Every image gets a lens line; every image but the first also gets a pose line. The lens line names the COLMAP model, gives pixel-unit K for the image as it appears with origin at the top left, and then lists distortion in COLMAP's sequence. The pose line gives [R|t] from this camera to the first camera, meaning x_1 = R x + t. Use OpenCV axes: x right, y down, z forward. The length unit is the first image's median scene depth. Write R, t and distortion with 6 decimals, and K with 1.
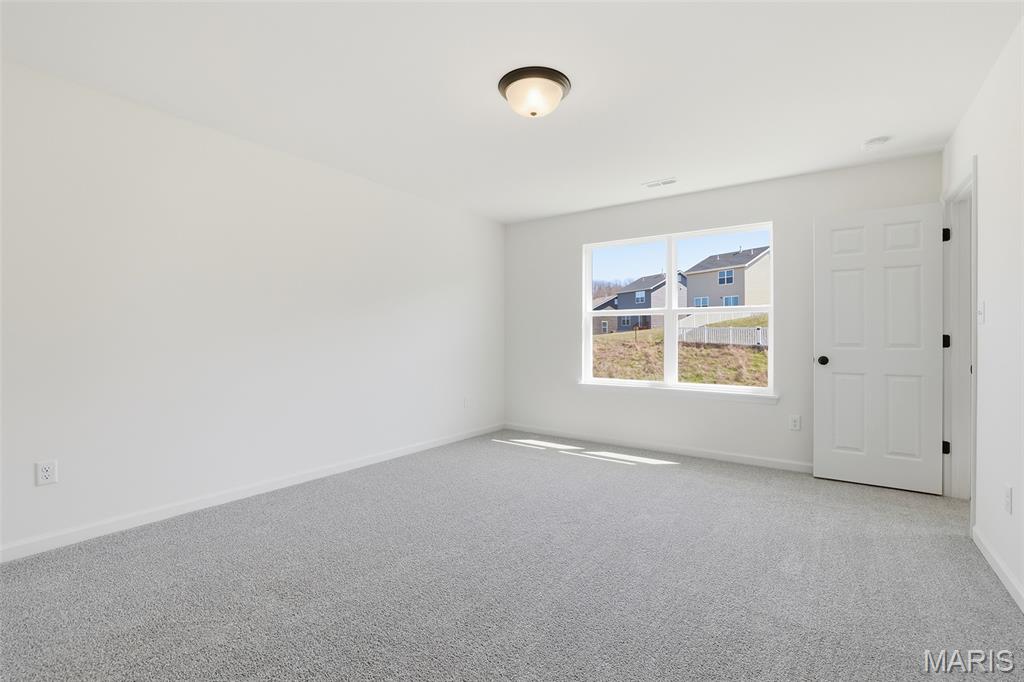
lens RADIAL K [[434.7, 0, 512.0], [0, 434.7, 341.0], [0, 0, 1]] dist [-0.049853, 0.016714]
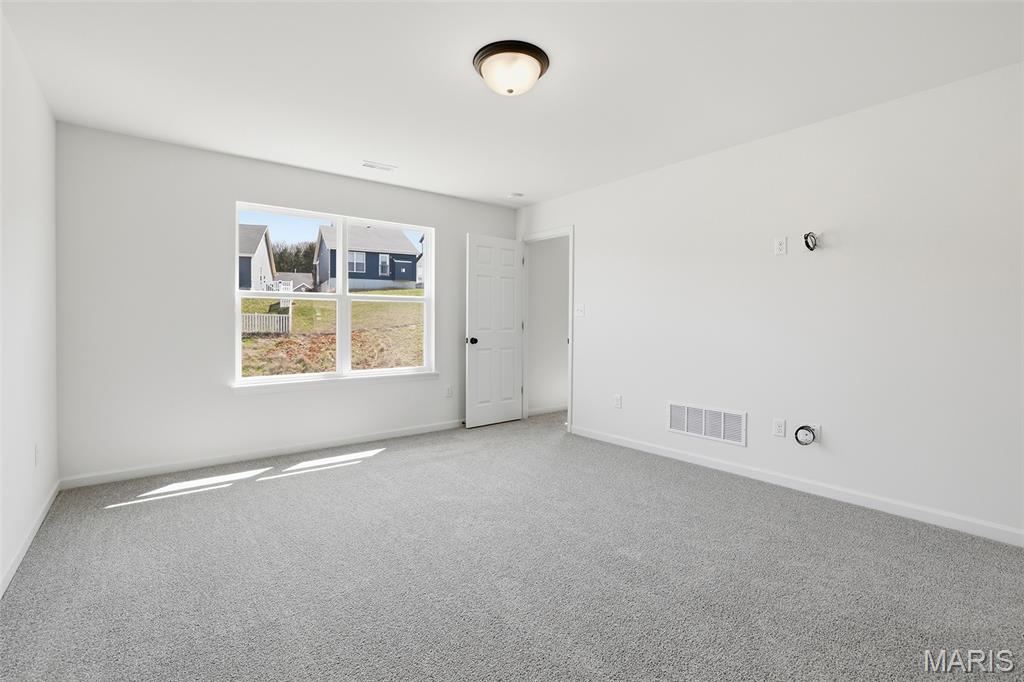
lens RADIAL K [[447.2, 0, 512.0], [0, 447.2, 334.1], [0, 0, 1]] dist [-0.045889, 0.018362]
pose [[0.302689, -0.023493, 0.952800, -0.511858], [0.015405, 0.999686, 0.019755, -0.001212], [-0.952965, 0.008698, 0.302955, 0.393918]]
